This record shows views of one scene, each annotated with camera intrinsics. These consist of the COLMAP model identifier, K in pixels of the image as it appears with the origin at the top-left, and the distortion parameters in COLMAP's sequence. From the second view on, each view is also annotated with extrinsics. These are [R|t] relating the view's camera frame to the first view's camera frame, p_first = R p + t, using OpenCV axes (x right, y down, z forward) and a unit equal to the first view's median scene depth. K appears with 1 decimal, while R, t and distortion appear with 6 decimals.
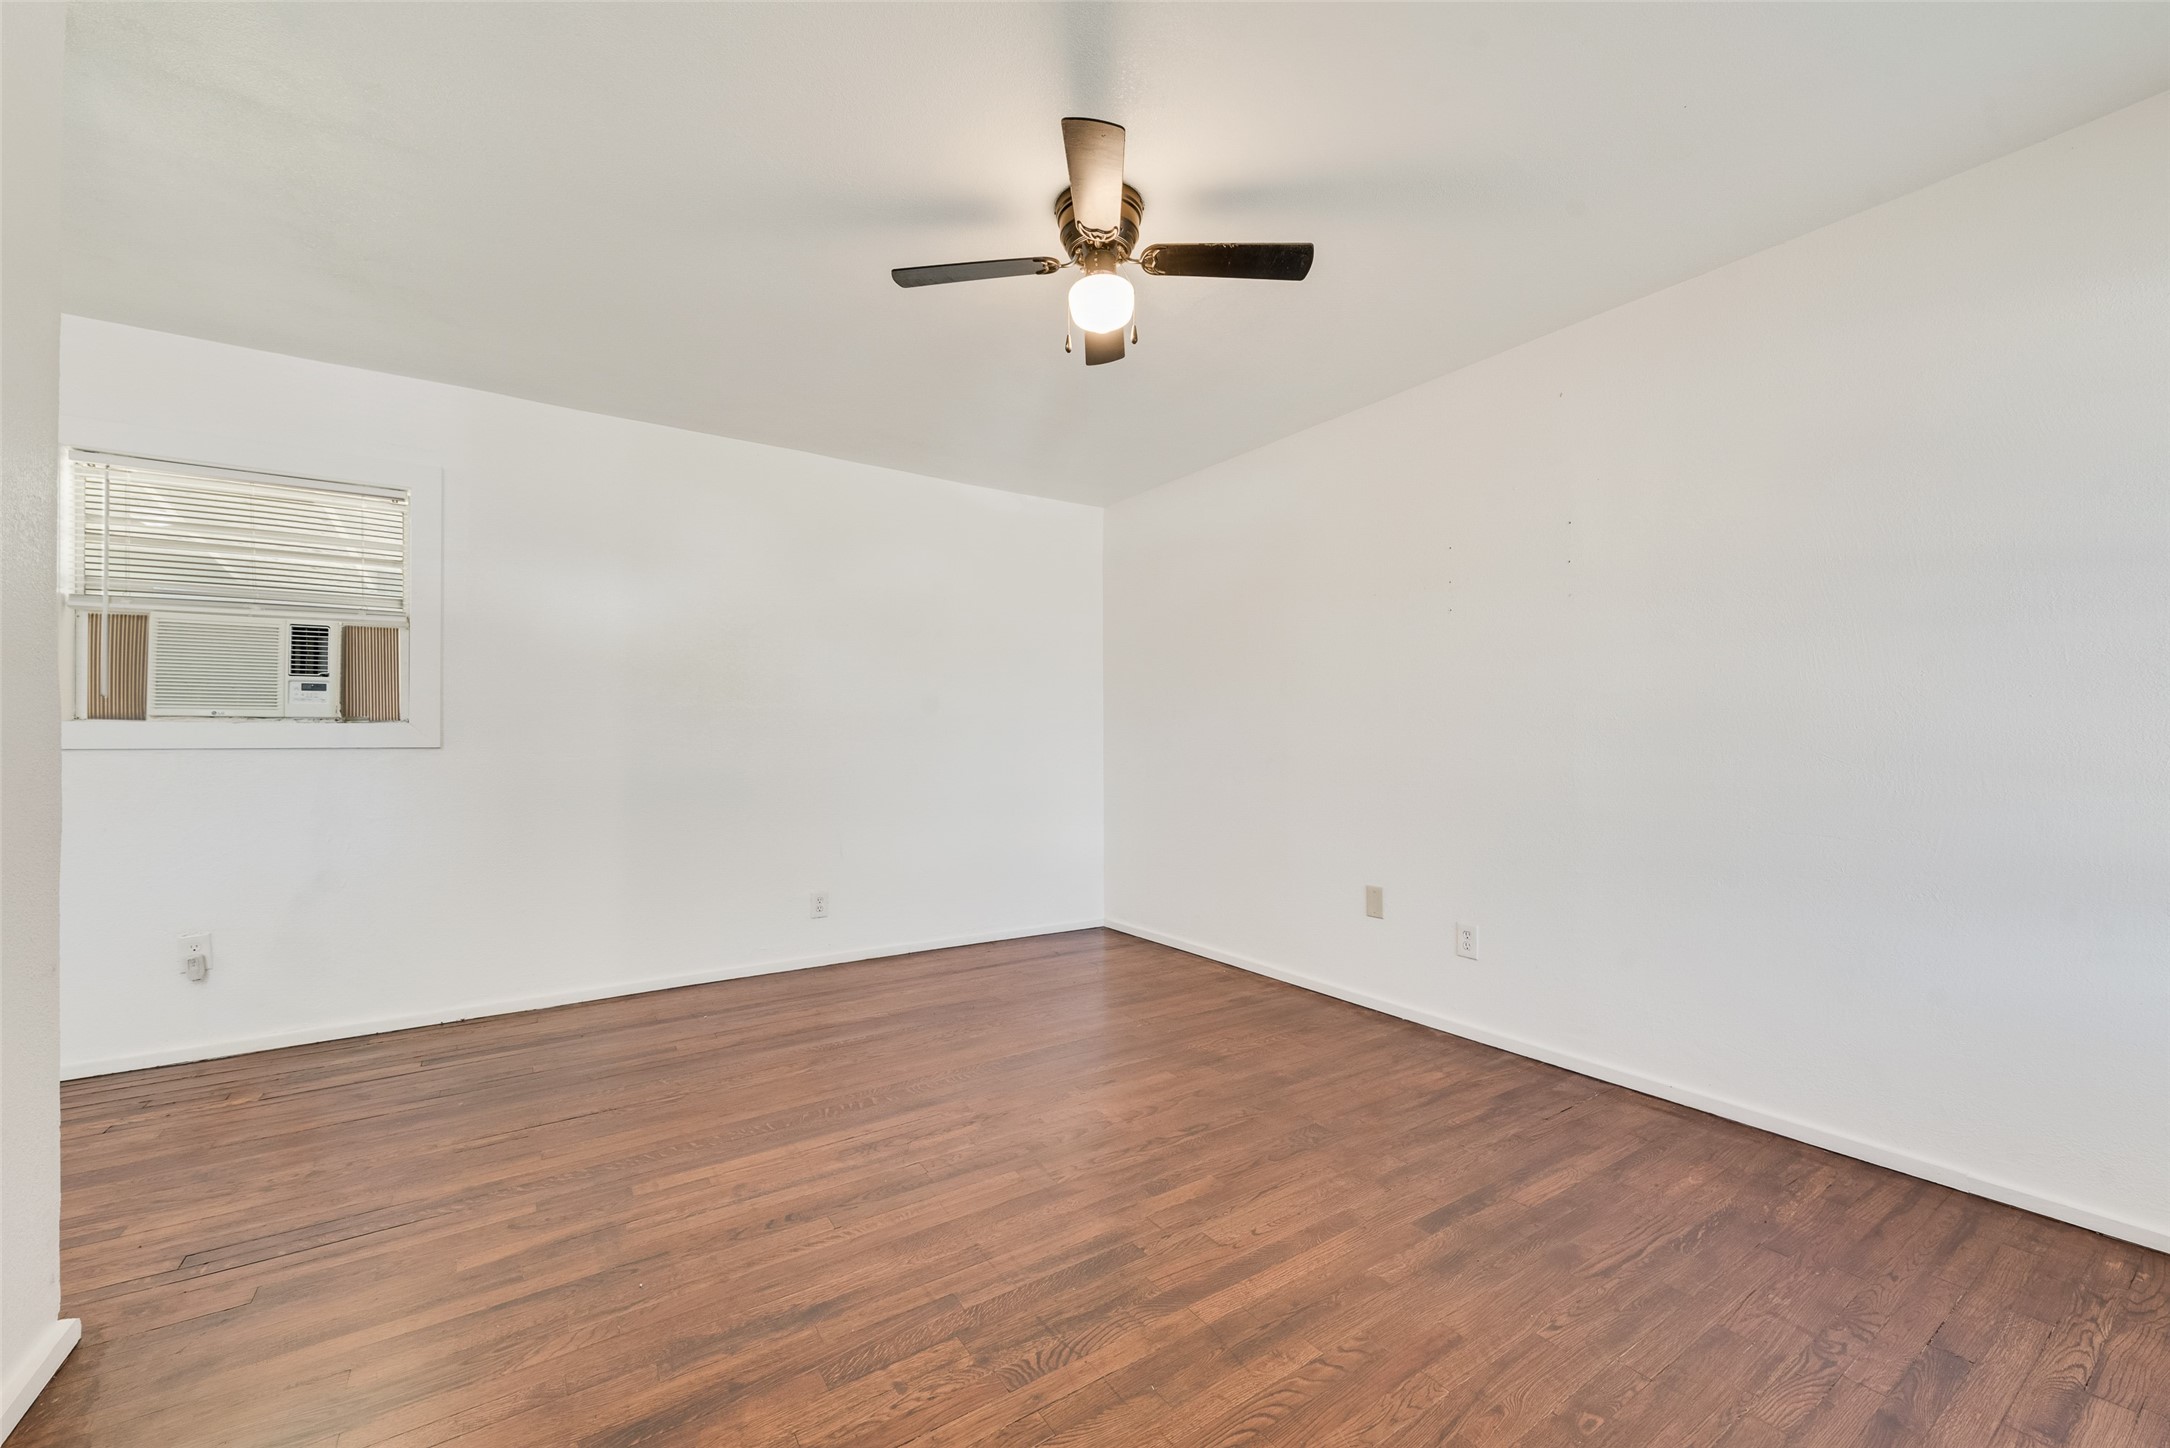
lens RADIAL K [[851.6, 0, 1081.4], [0, 851.6, 731.0], [0, 0, 1]] dist [0.015409, -0.000879]
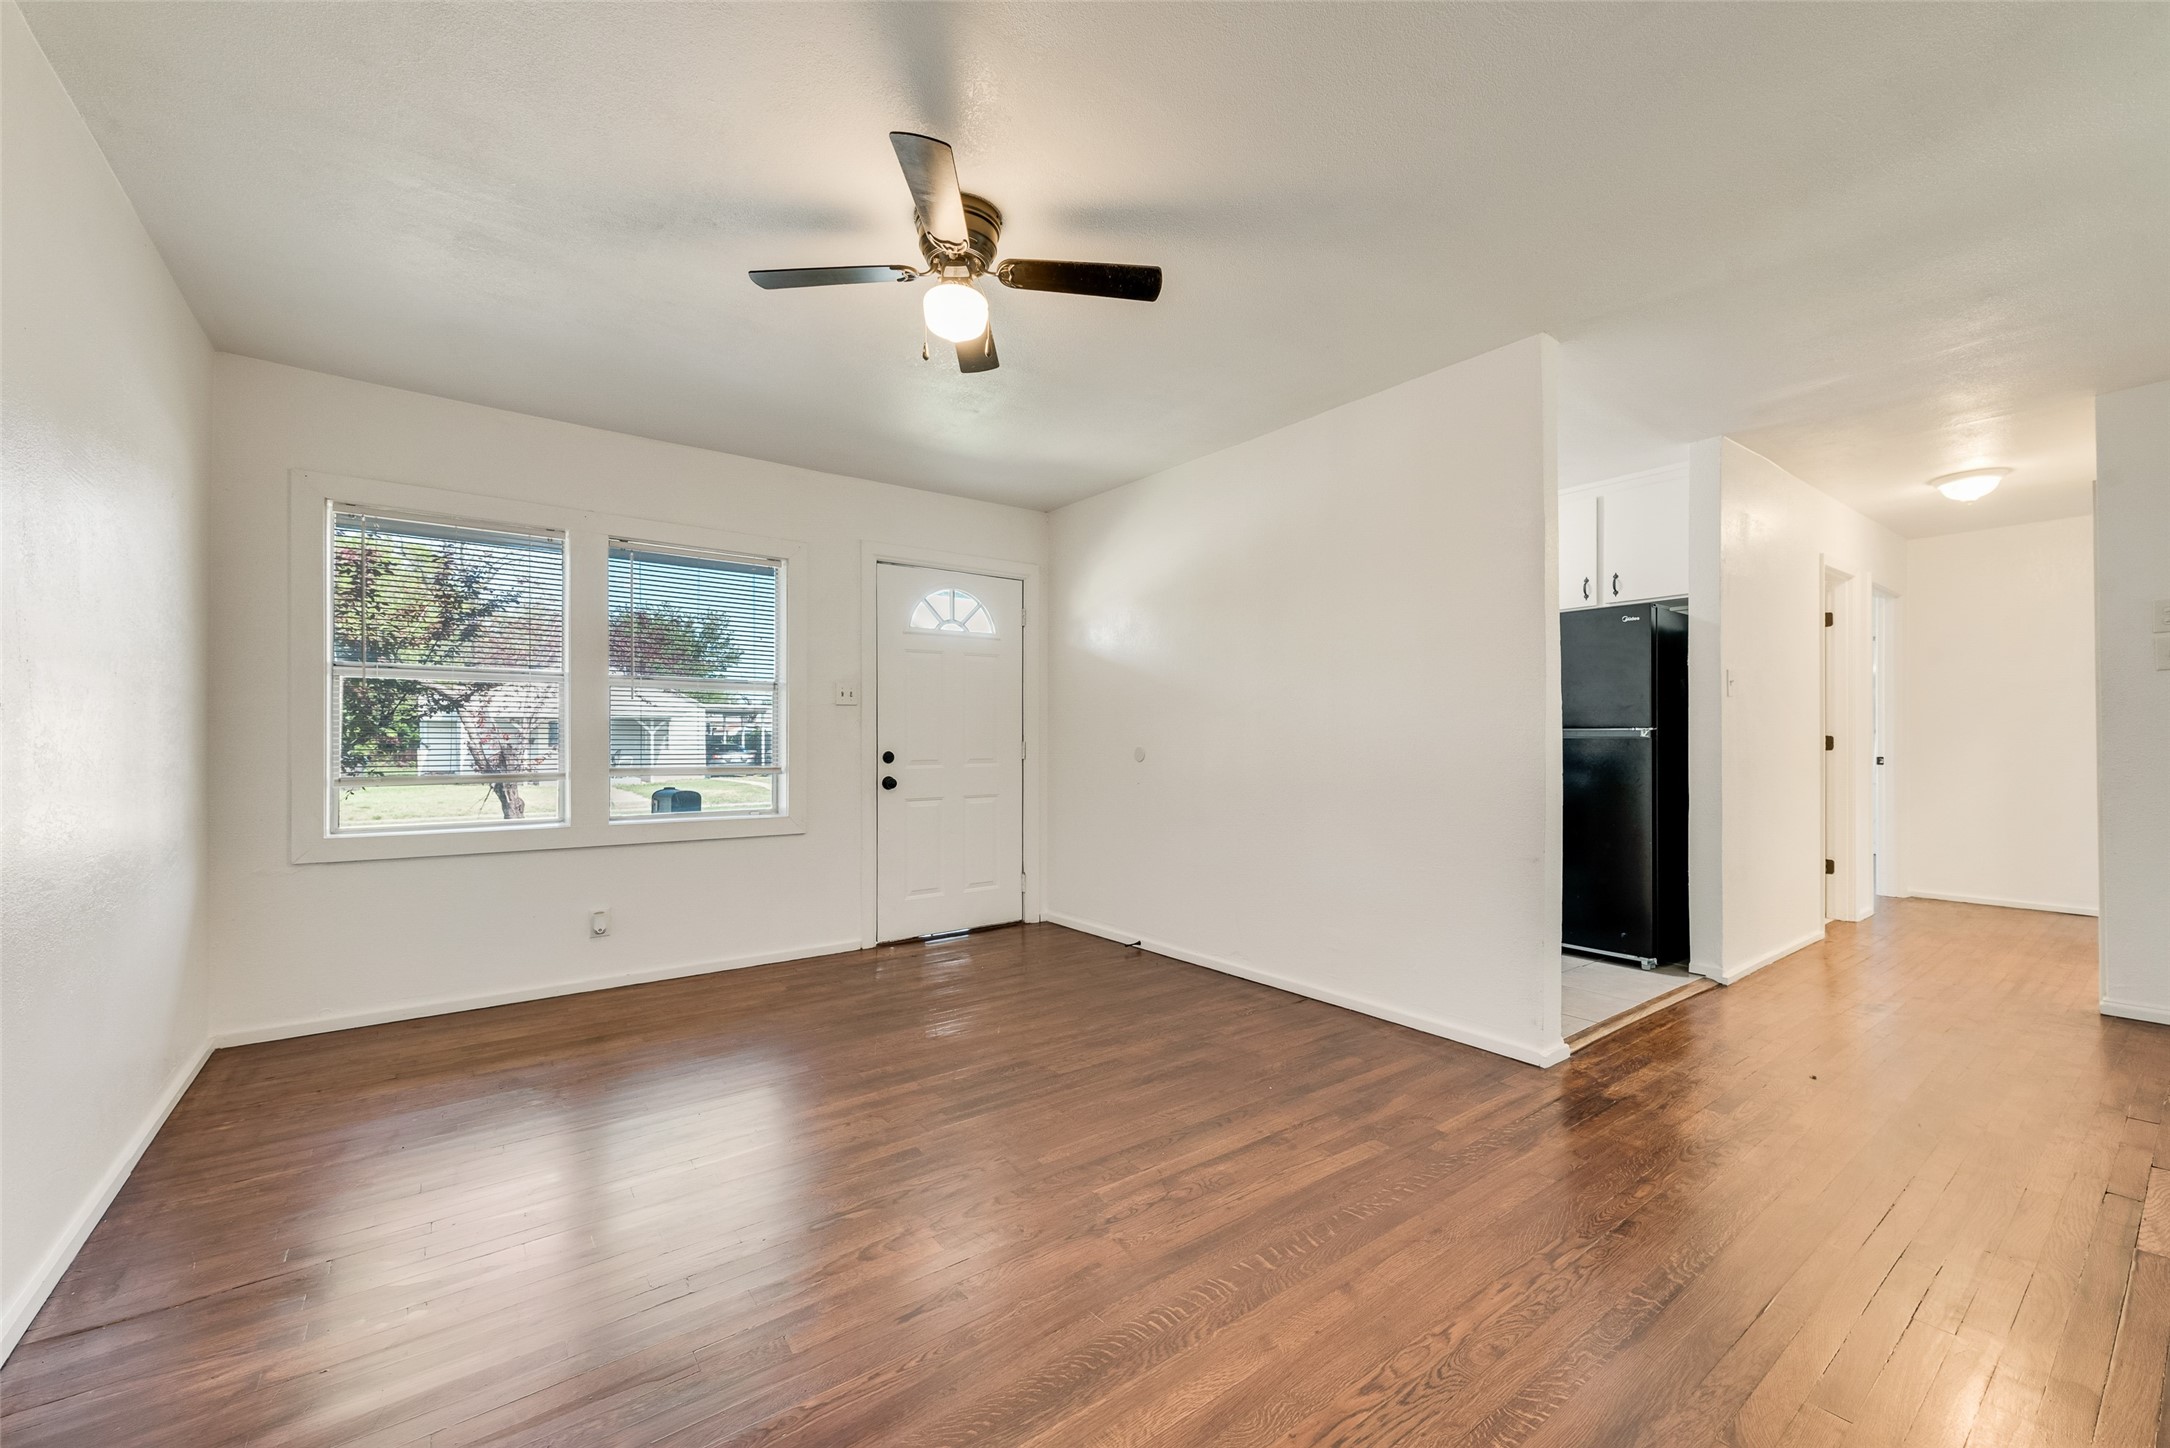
lens RADIAL K [[851.6, 0, 1089.0], [0, 851.6, 729.9], [0, 0, 1]] dist [0.015409, -0.000879]
pose [[-0.998028, 0.000687, -0.062772, -0.050839], [0.001720, 0.999864, -0.016410, 0.011262], [0.062752, -0.016486, -0.997893, 1.502155]]
